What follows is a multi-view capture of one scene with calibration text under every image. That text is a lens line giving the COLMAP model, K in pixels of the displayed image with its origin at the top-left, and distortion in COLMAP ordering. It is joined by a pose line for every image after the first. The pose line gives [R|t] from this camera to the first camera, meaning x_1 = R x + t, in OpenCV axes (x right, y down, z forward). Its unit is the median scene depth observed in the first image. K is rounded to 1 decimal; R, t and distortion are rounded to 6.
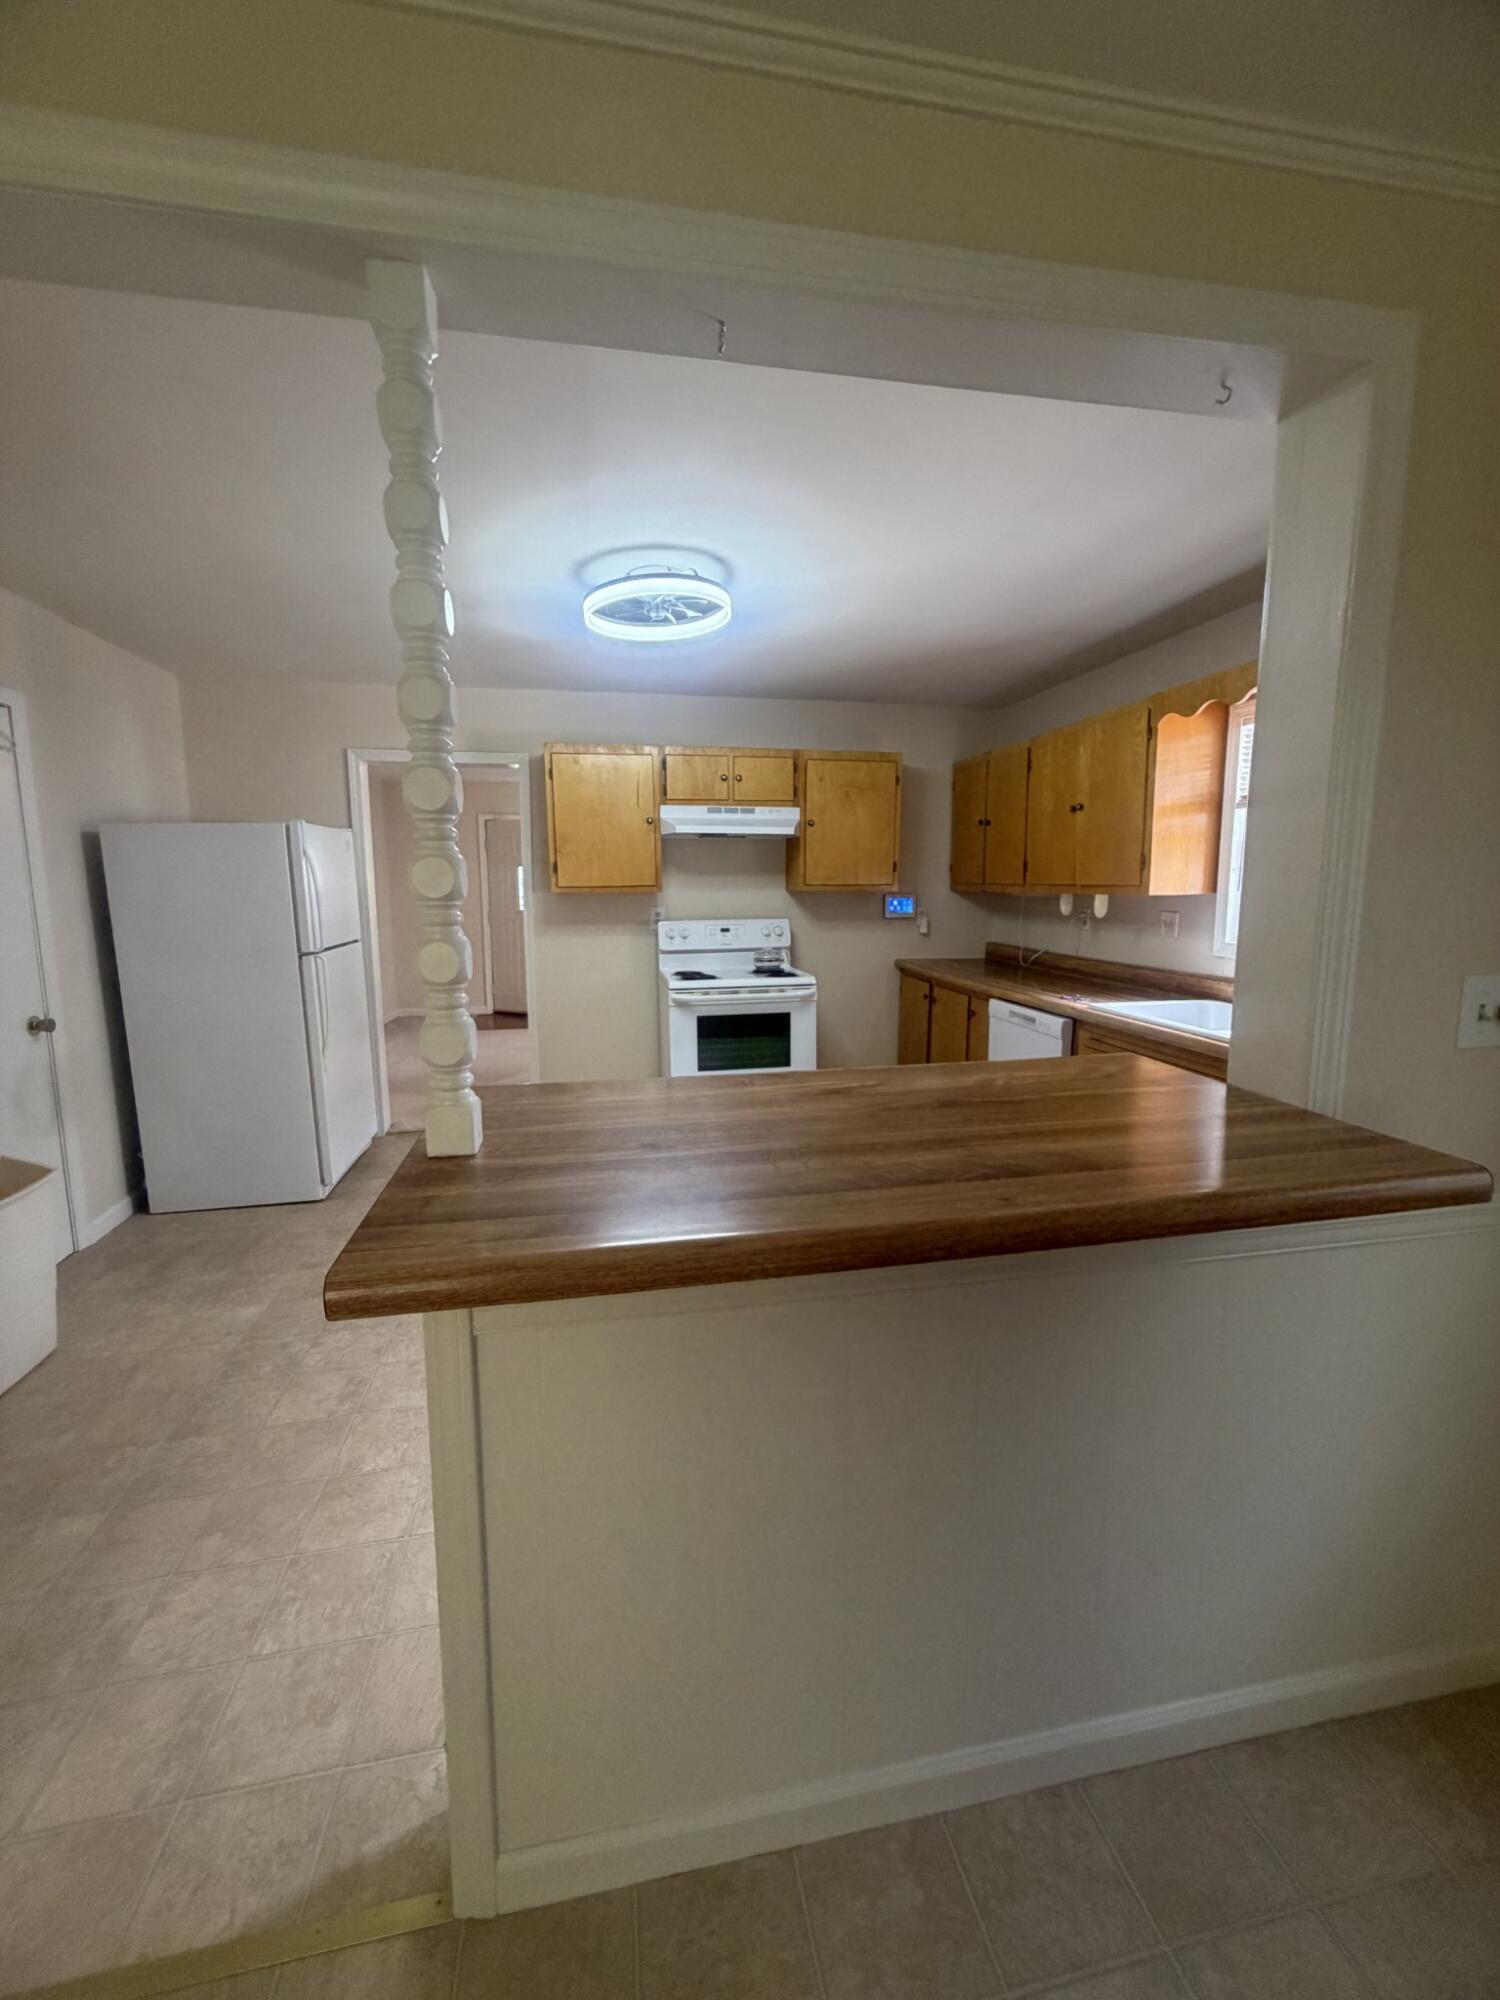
lens RADIAL K [[800.7, 0, 747.6], [0, 800.7, 988.1], [0, 0, 1]] dist [0.000178, -0.000710]
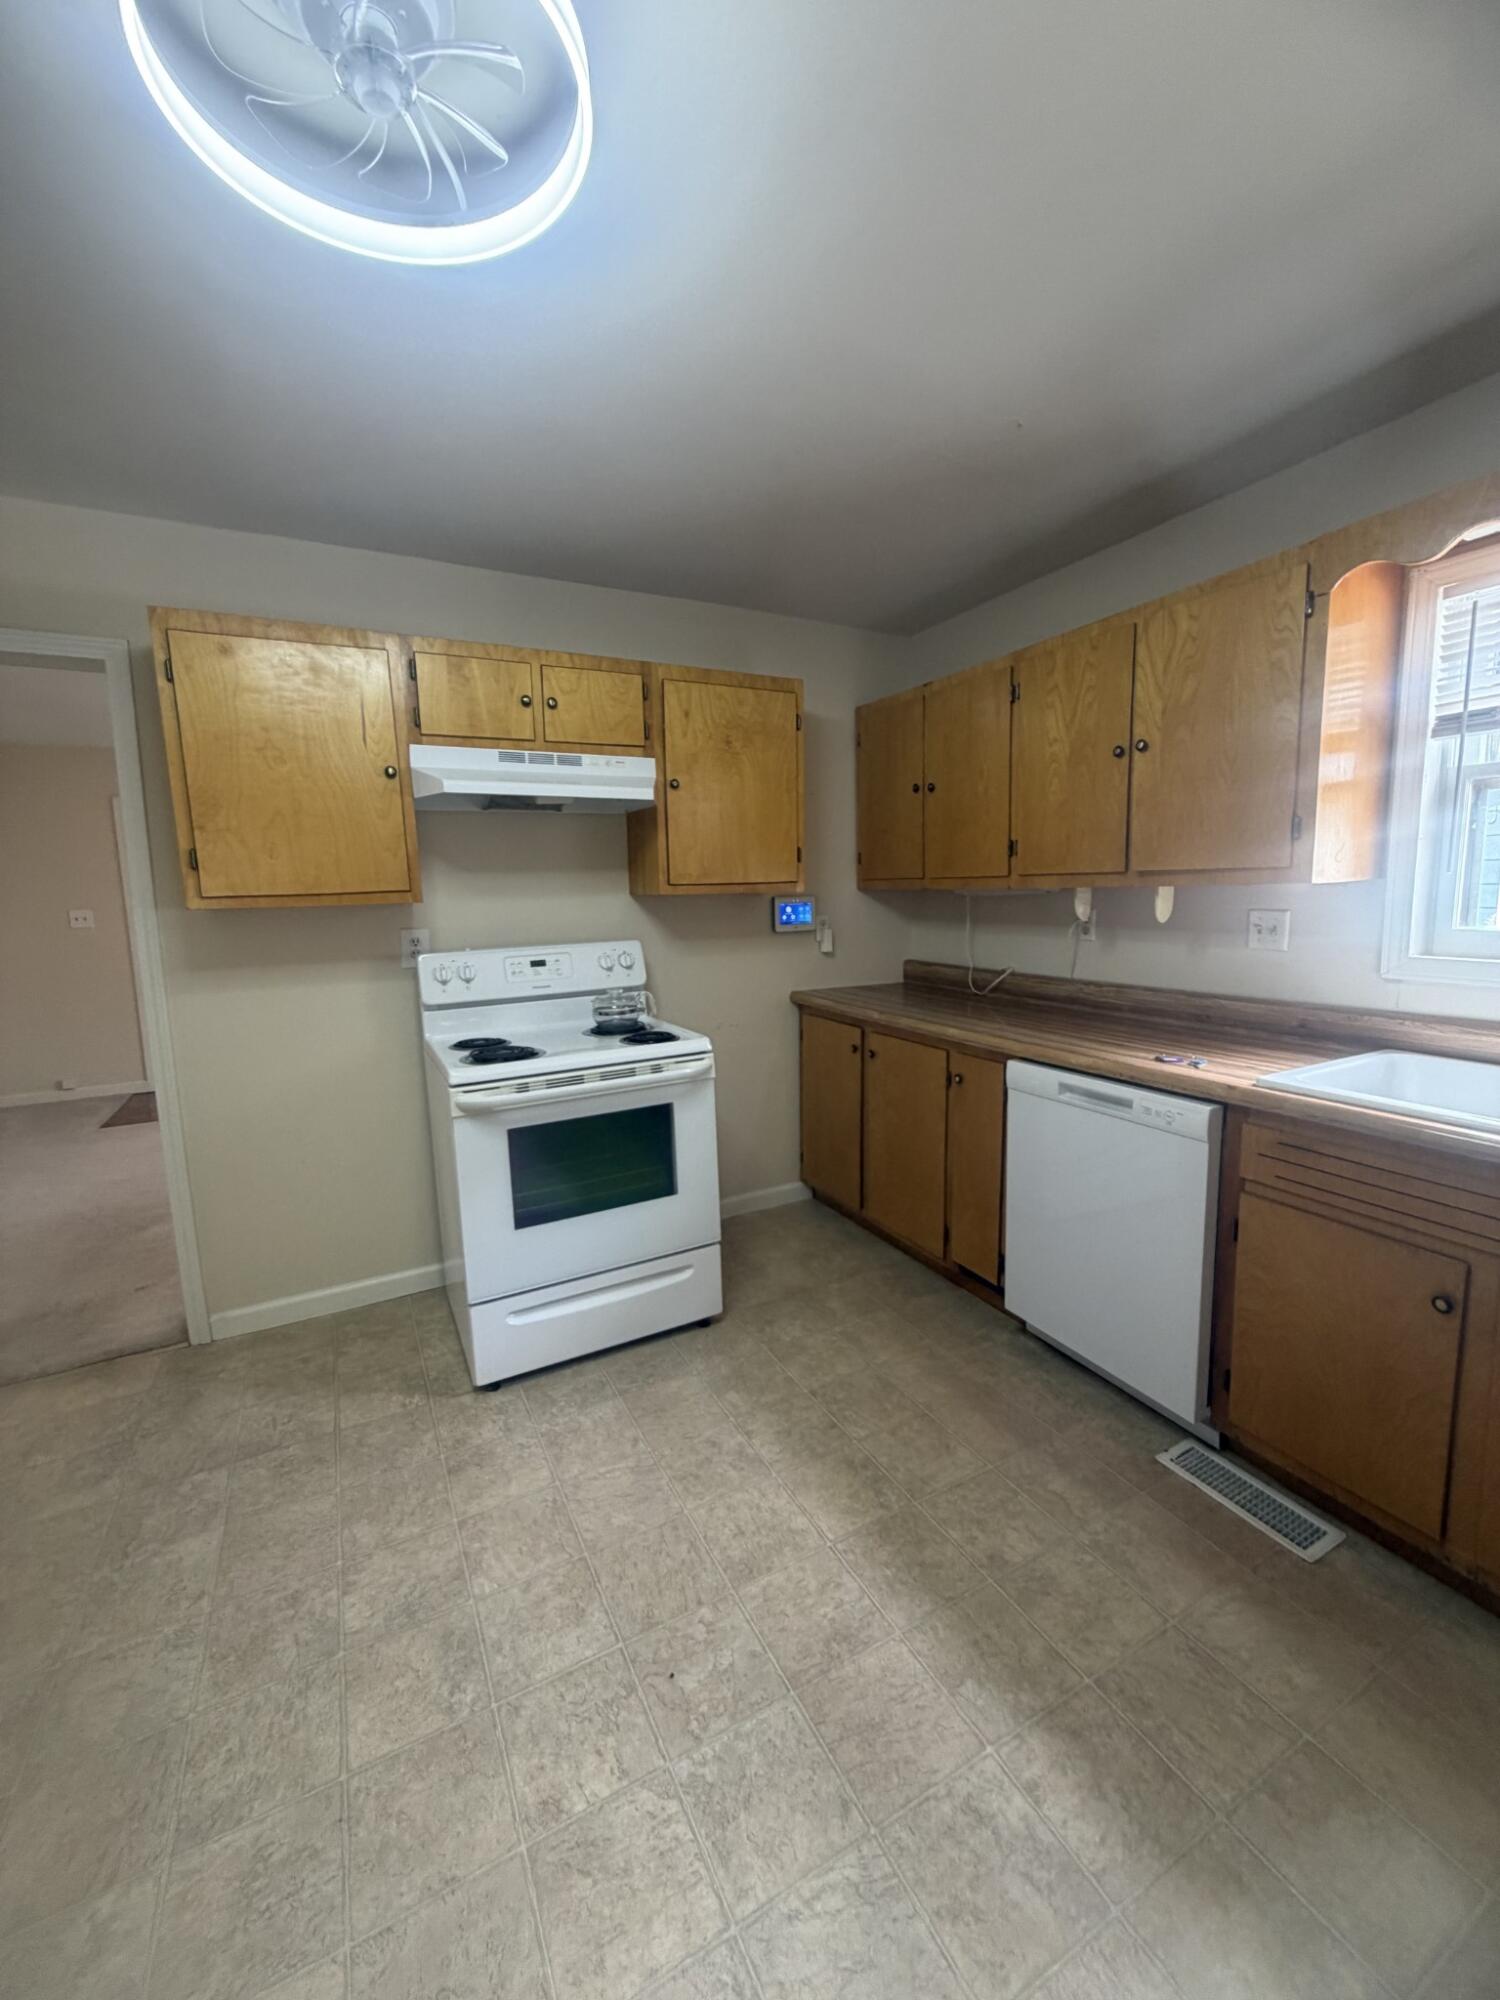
lens RADIAL K [[795.8, 0, 747.2], [0, 795.8, 994.9], [0, 0, 1]] dist [0.001027, -0.000095]
pose [[0.956883, -0.060384, 0.284126, -0.051983], [0.060919, 0.998118, 0.006962, -0.046311], [-0.284012, 0.010647, 0.958762, 0.408032]]
